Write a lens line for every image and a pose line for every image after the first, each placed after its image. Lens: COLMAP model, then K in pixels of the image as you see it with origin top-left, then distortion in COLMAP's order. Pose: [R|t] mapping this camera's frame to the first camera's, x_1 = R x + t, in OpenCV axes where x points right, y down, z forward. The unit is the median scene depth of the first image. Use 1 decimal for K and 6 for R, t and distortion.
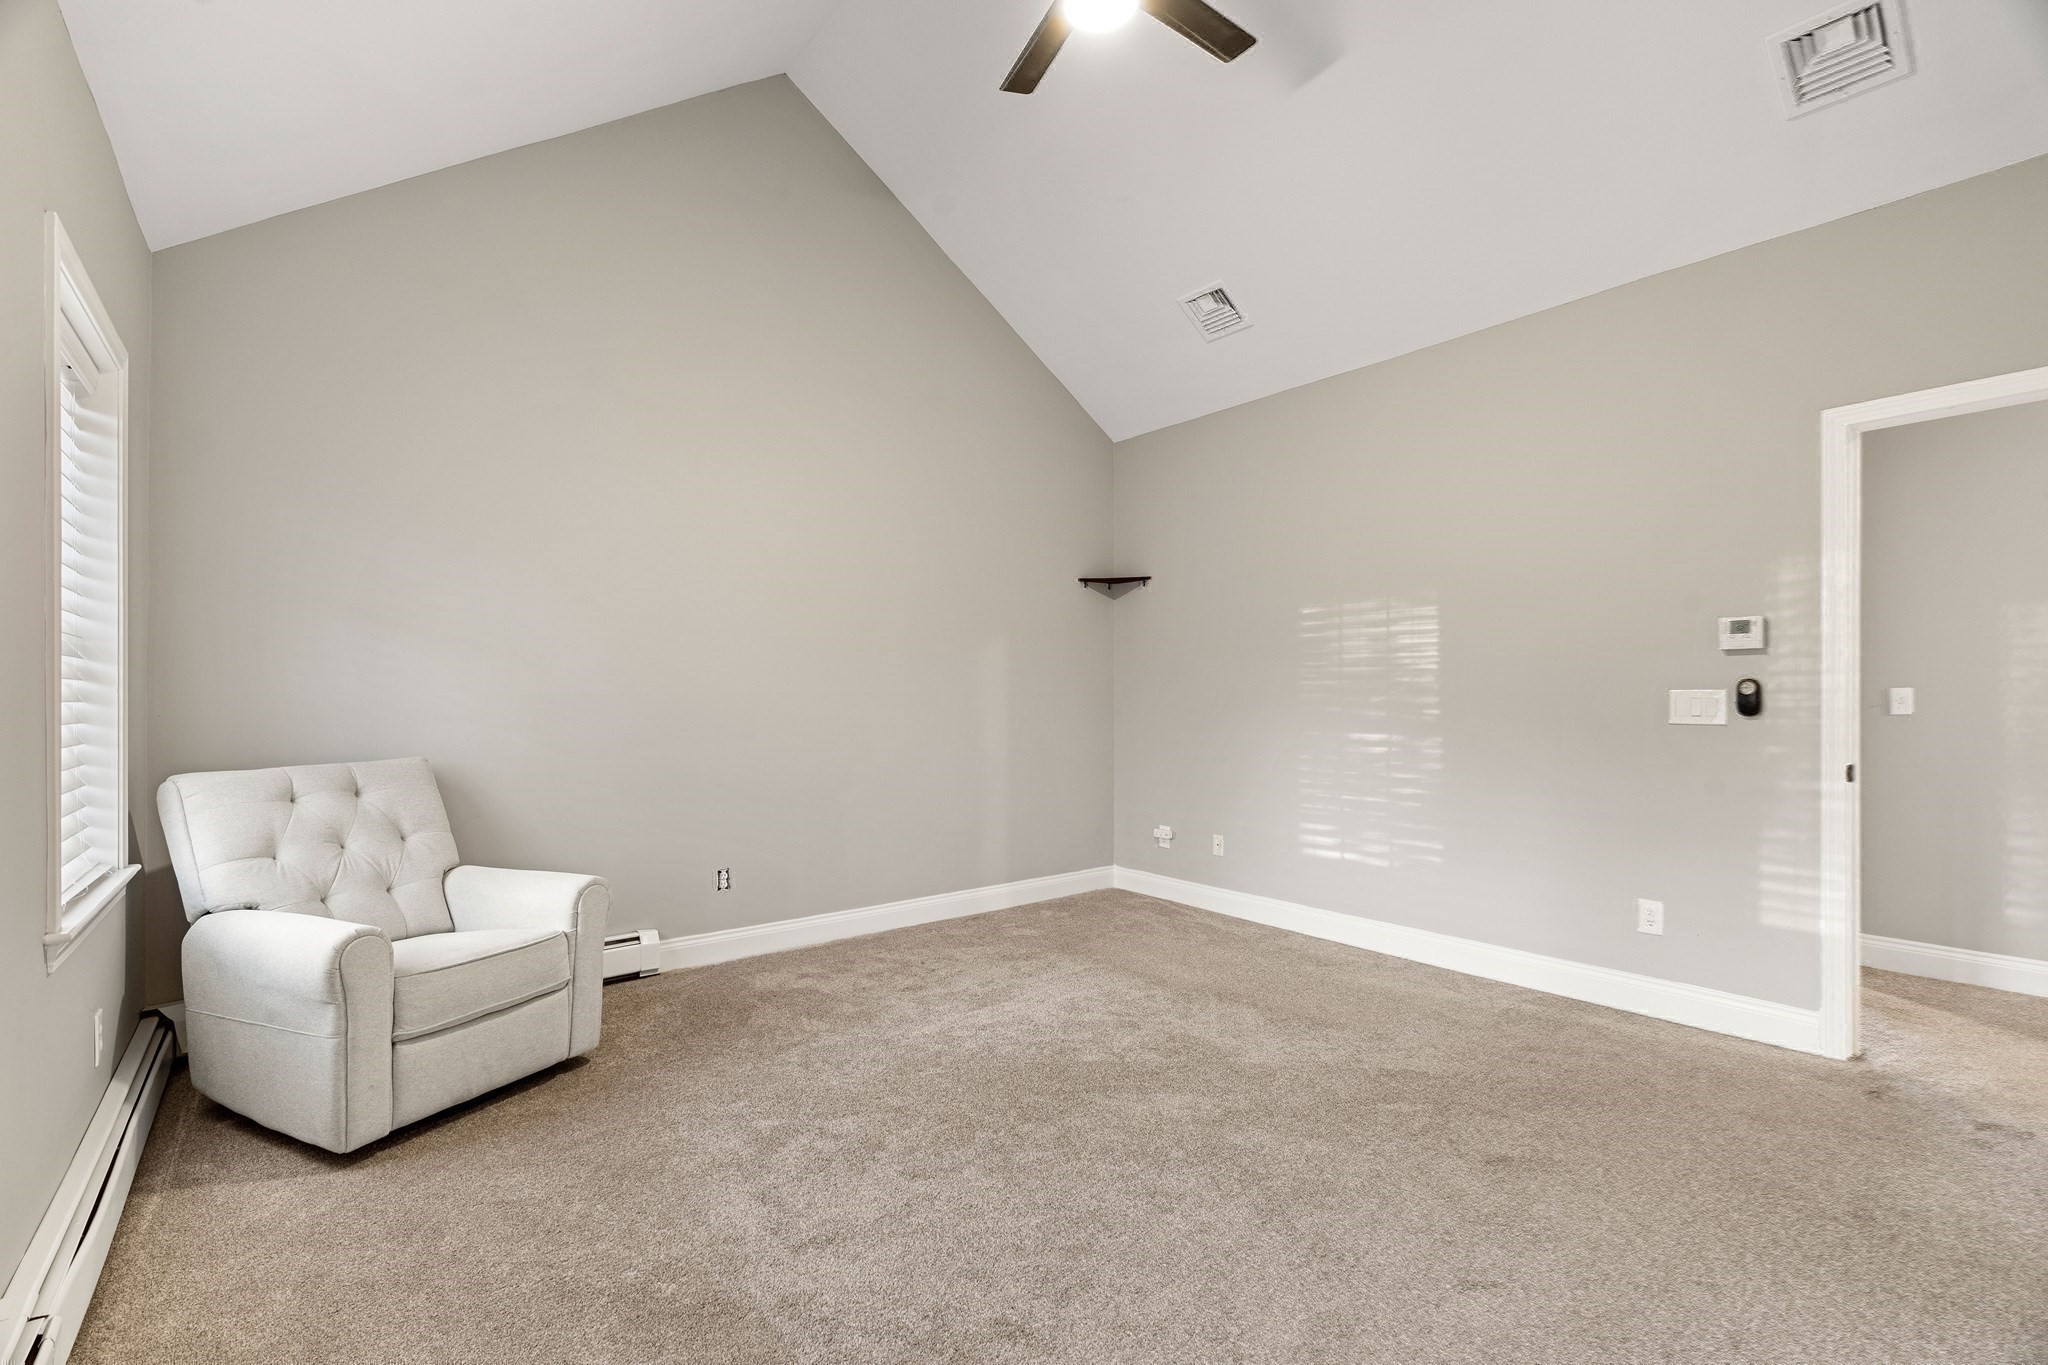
lens RADIAL K [[924.2, 0, 1007.6], [0, 924.2, 685.3], [0, 0, 1]] dist [-0.008839, 0.002139]
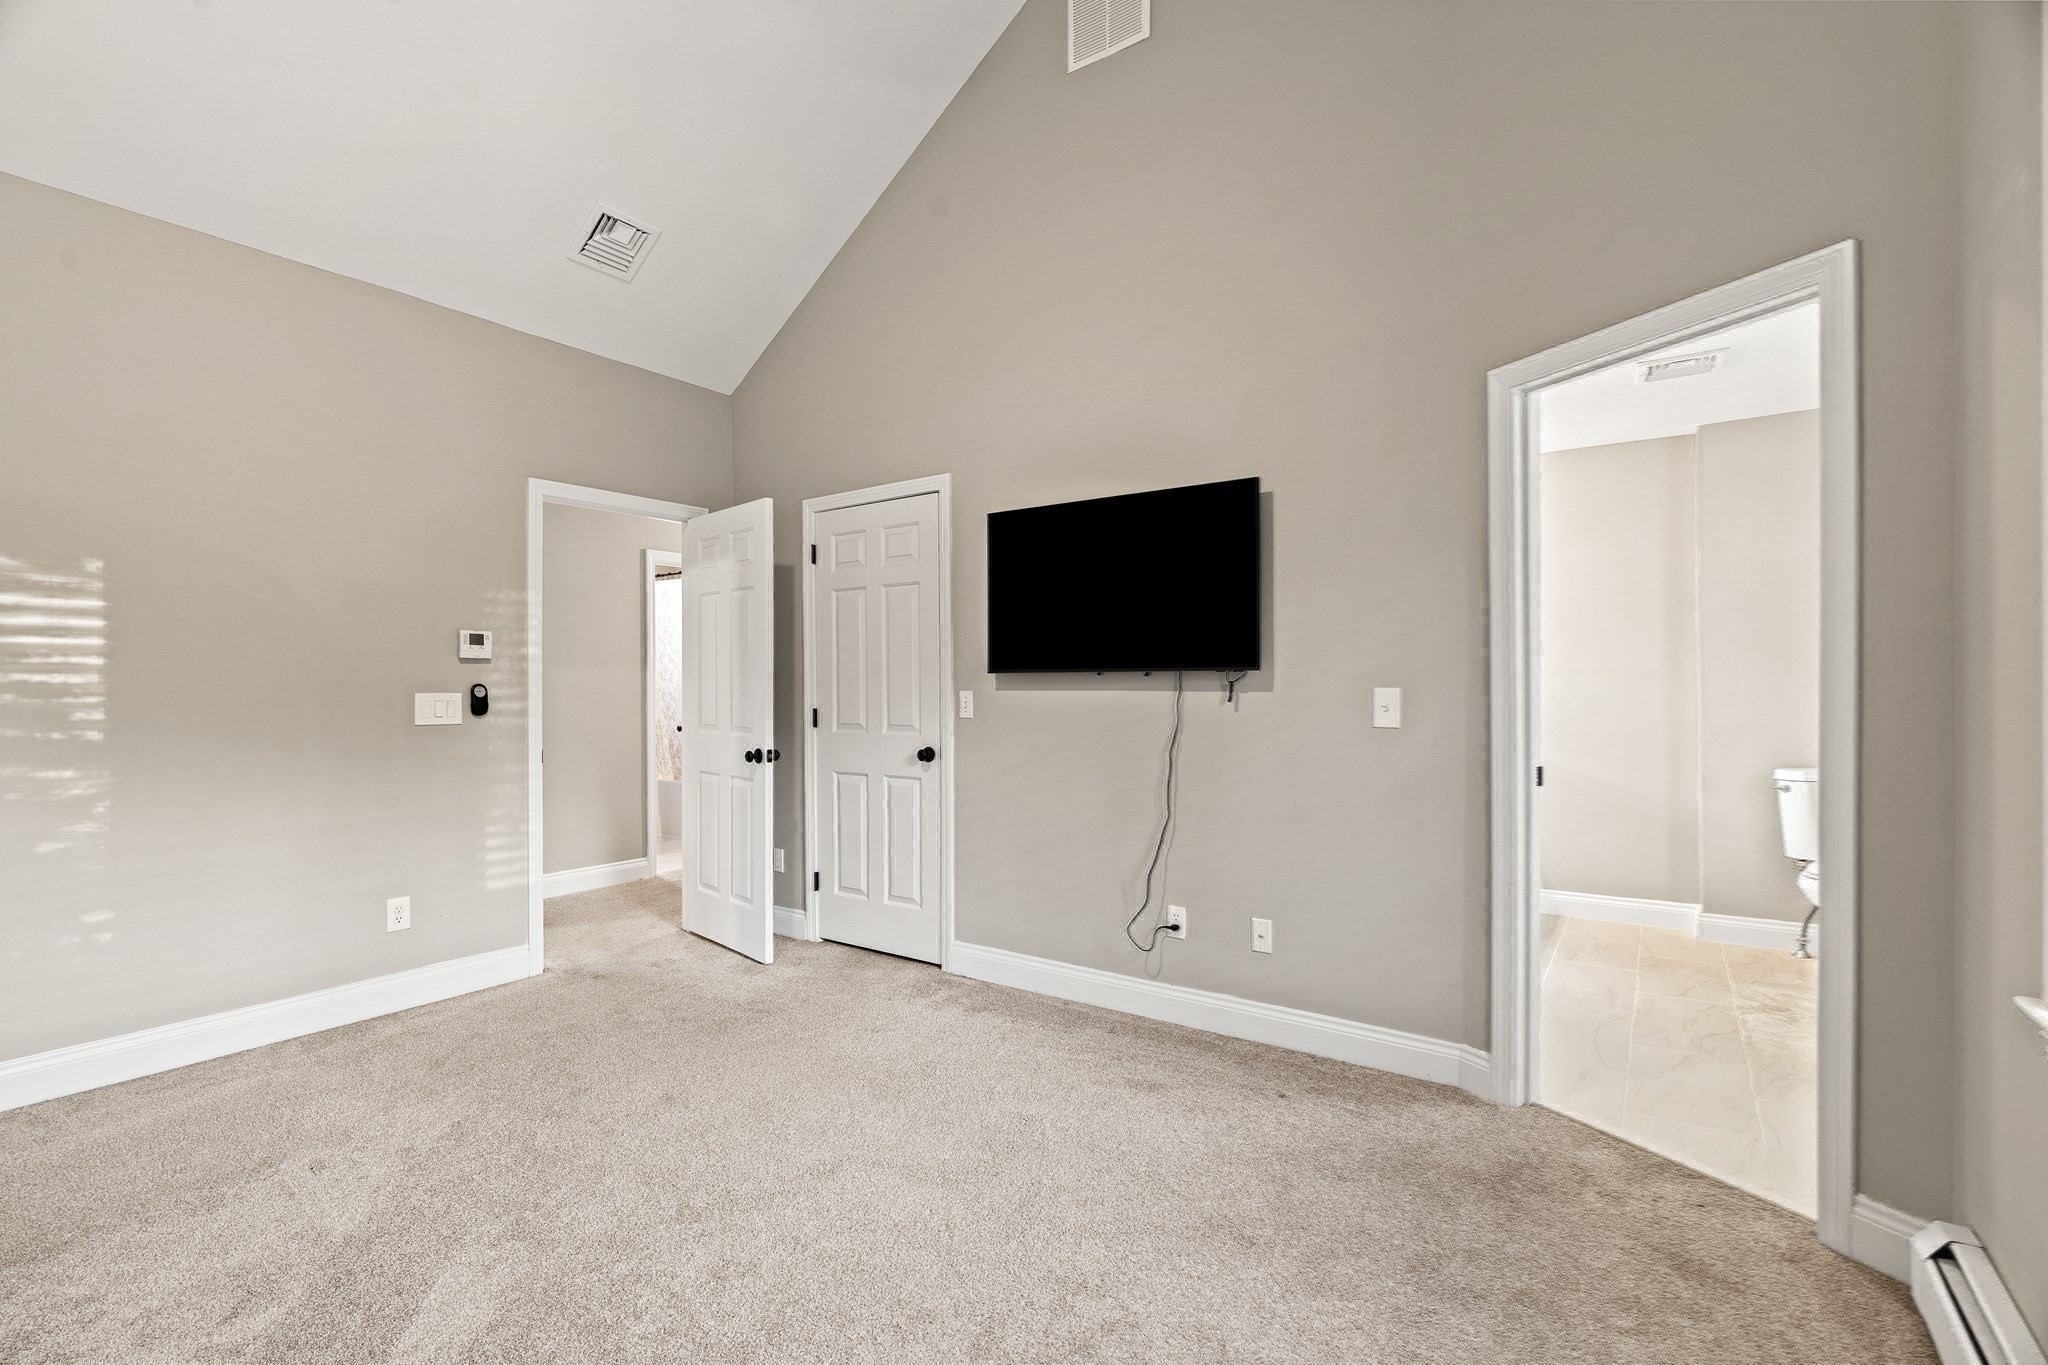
lens RADIAL K [[924.2, 0, 1015.7], [0, 924.2, 697.2], [0, 0, 1]] dist [-0.008839, 0.002139]
pose [[-0.336474, 0.005982, 0.941674, -0.553369], [-0.010497, 0.999894, -0.010102, 0.014760], [-0.941634, -0.013284, -0.336376, 0.774620]]
